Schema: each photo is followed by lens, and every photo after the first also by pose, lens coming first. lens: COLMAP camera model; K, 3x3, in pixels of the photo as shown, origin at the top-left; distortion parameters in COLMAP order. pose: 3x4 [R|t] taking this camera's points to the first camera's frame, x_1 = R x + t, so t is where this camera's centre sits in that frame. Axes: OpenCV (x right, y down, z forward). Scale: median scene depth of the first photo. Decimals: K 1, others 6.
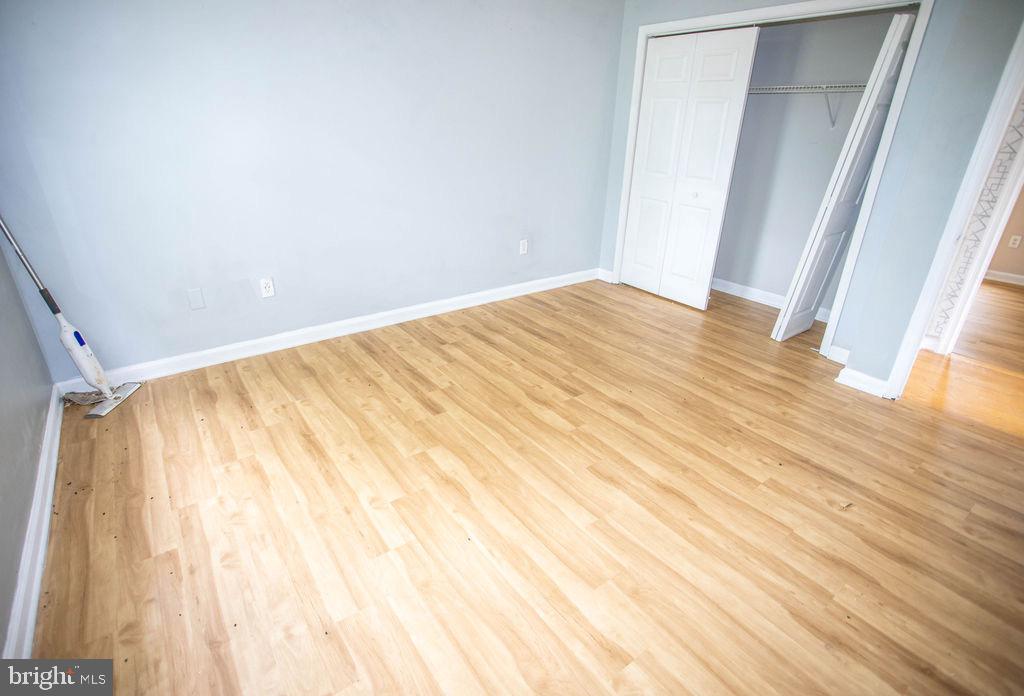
lens RADIAL K [[502.6, 0, 503.5], [0, 502.6, 343.5], [0, 0, 1]] dist [-0.055123, 0.018583]
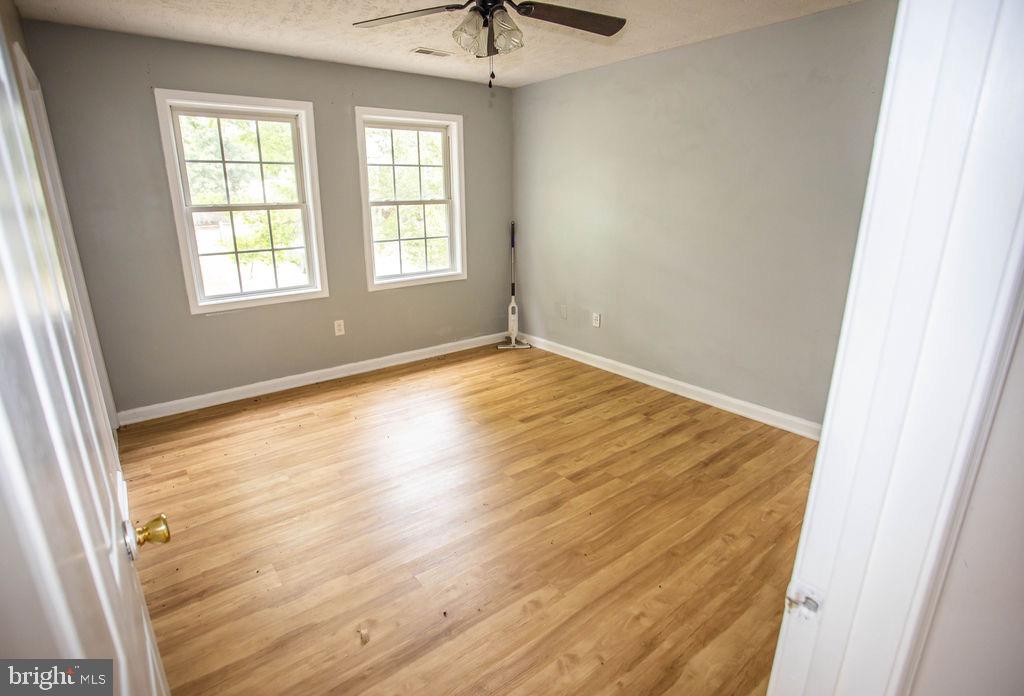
lens RADIAL K [[502.6, 0, 503.4], [0, 502.6, 351.9], [0, 0, 1]] dist [-0.055123, 0.018583]
pose [[0.028559, 0.273963, -0.961316, 0.925515], [-0.402115, 0.883609, 0.239872, -0.271996], [0.915144, 0.379709, 0.135400, 0.605409]]
